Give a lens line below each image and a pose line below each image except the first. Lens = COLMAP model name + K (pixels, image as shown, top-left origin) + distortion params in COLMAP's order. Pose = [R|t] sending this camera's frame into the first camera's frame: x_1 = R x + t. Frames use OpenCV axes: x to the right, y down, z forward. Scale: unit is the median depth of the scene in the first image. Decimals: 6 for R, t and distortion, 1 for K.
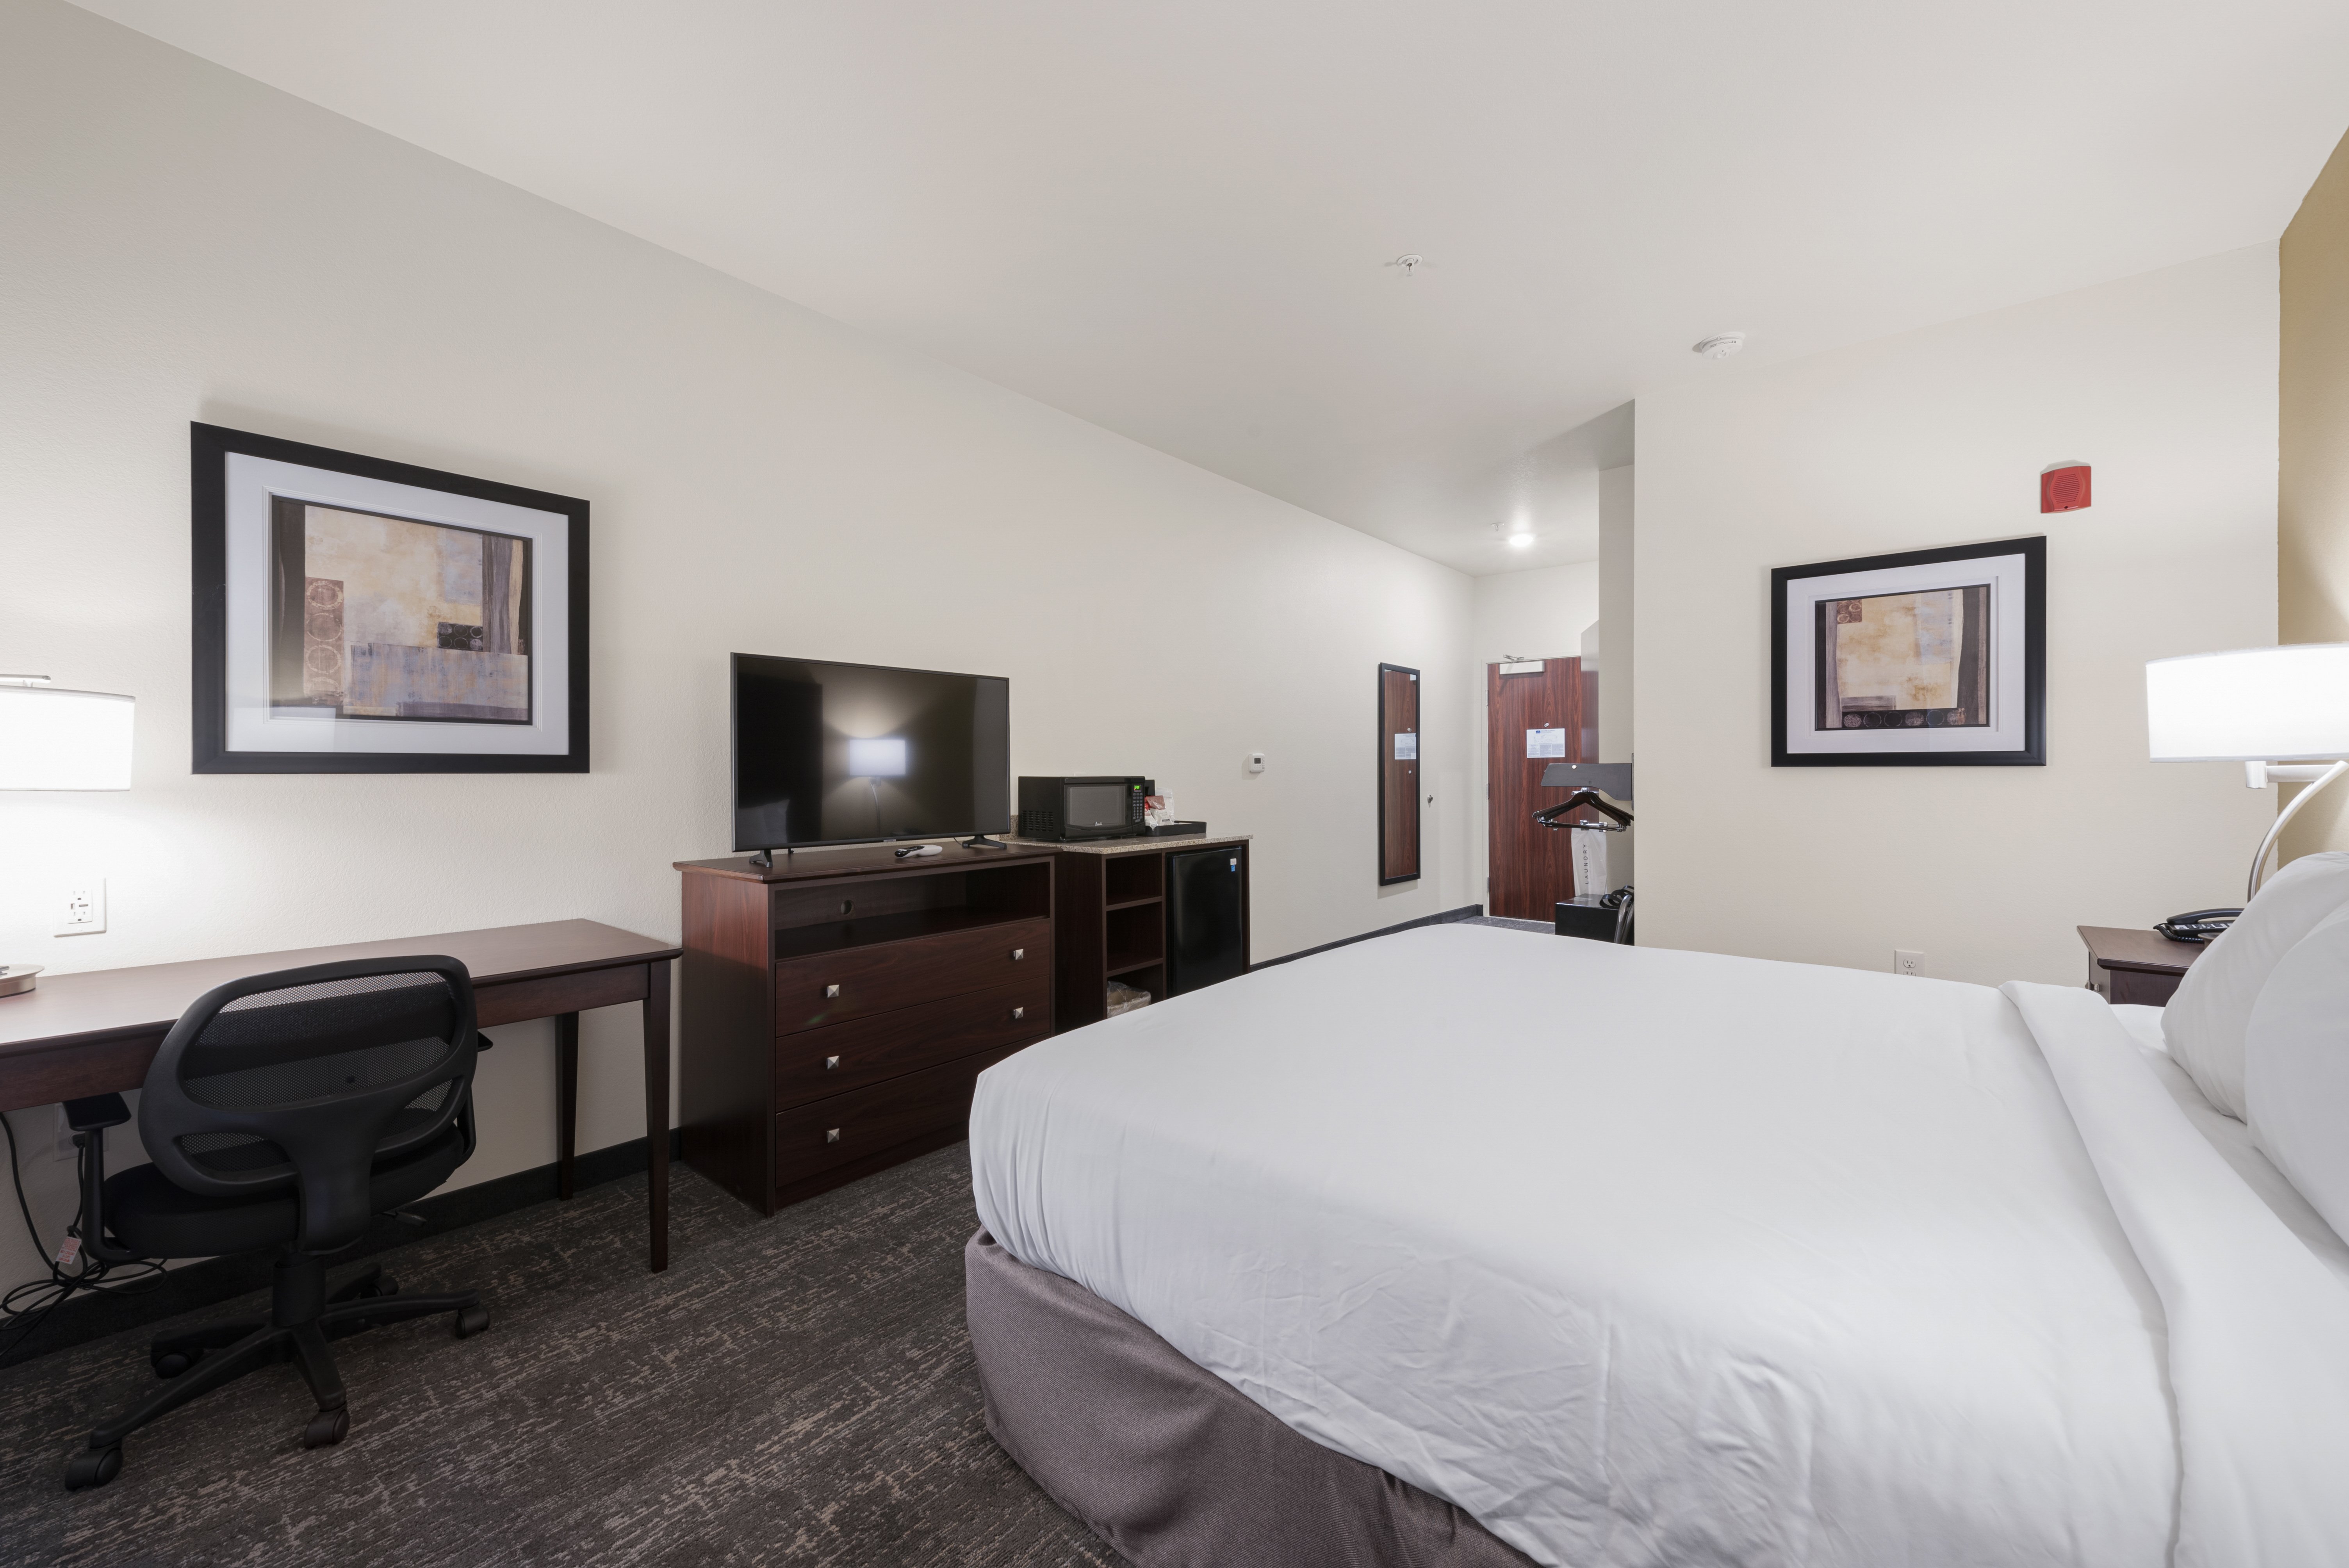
lens RADIAL K [[916.5, 0, 1179.8], [0, 916.5, 763.9], [0, 0, 1]] dist [0.002234, 0.001075]
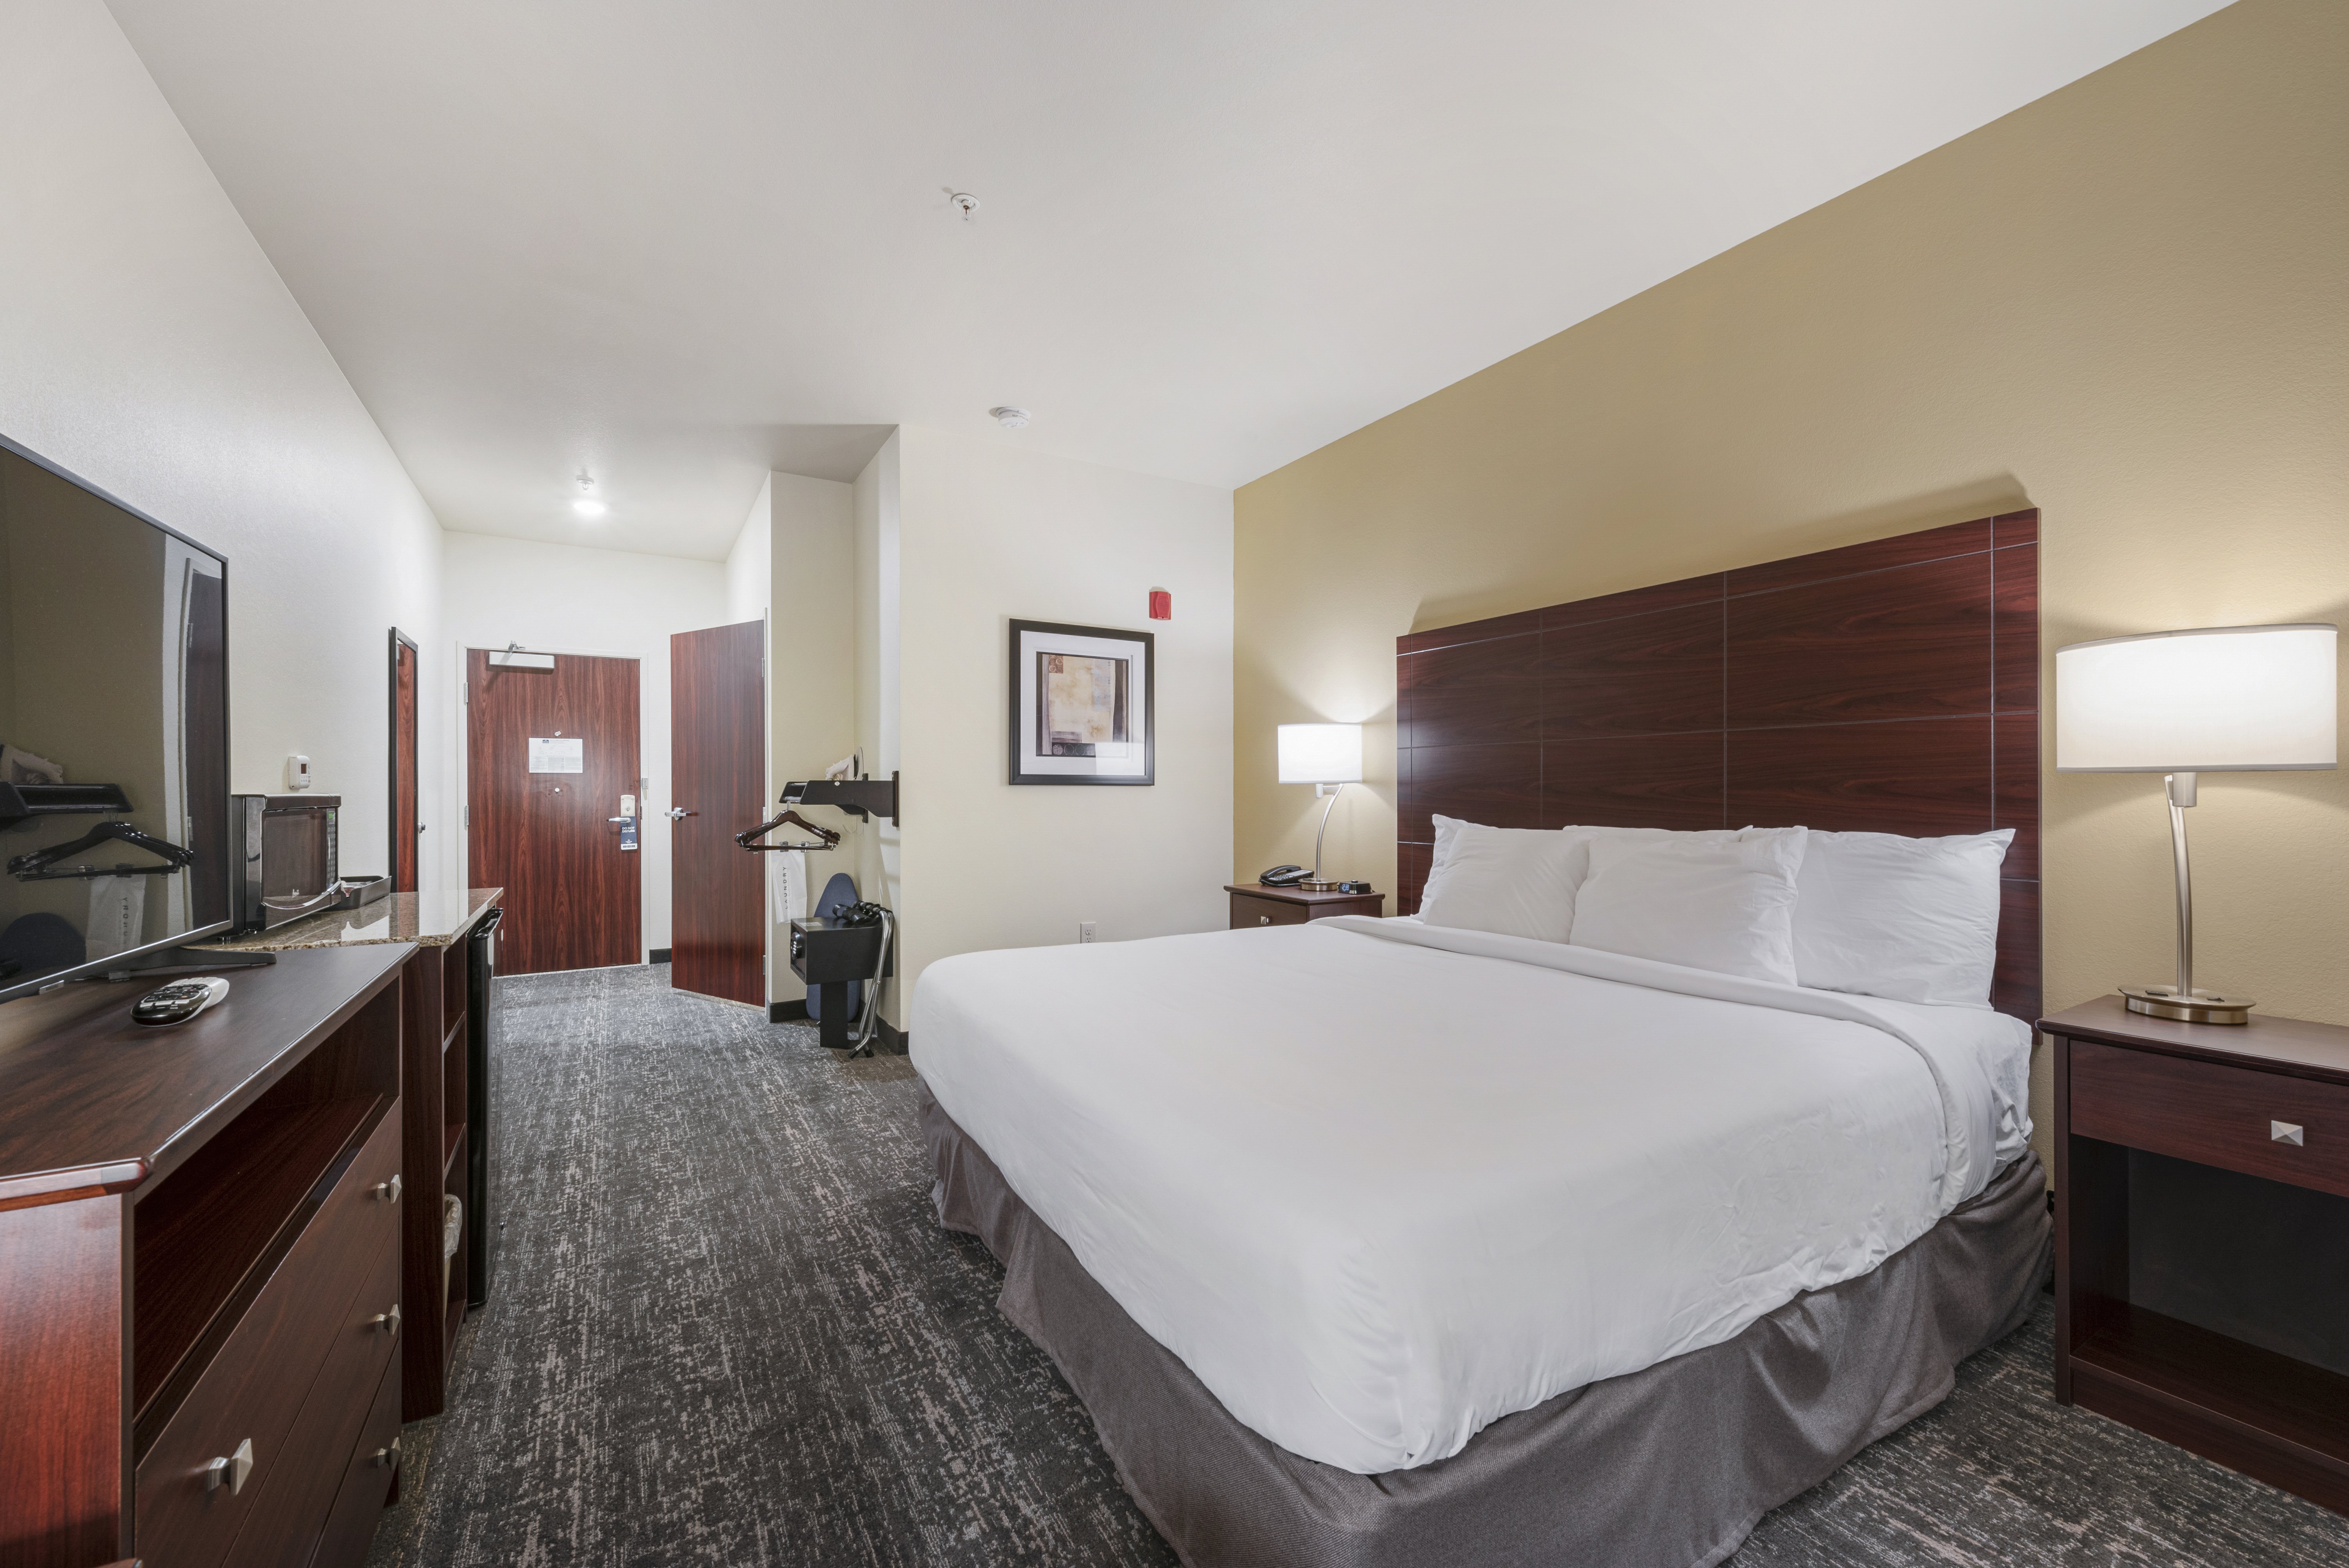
lens RADIAL K [[916.5, 0, 1164.6], [0, 916.5, 775.7], [0, 0, 1]] dist [0.002234, 0.001075]
pose [[0.341201, 0.018635, 0.939806, -0.745426], [-0.009939, 0.999819, -0.016216, 0.014861], [-0.939938, -0.003808, 0.341324, 0.766389]]
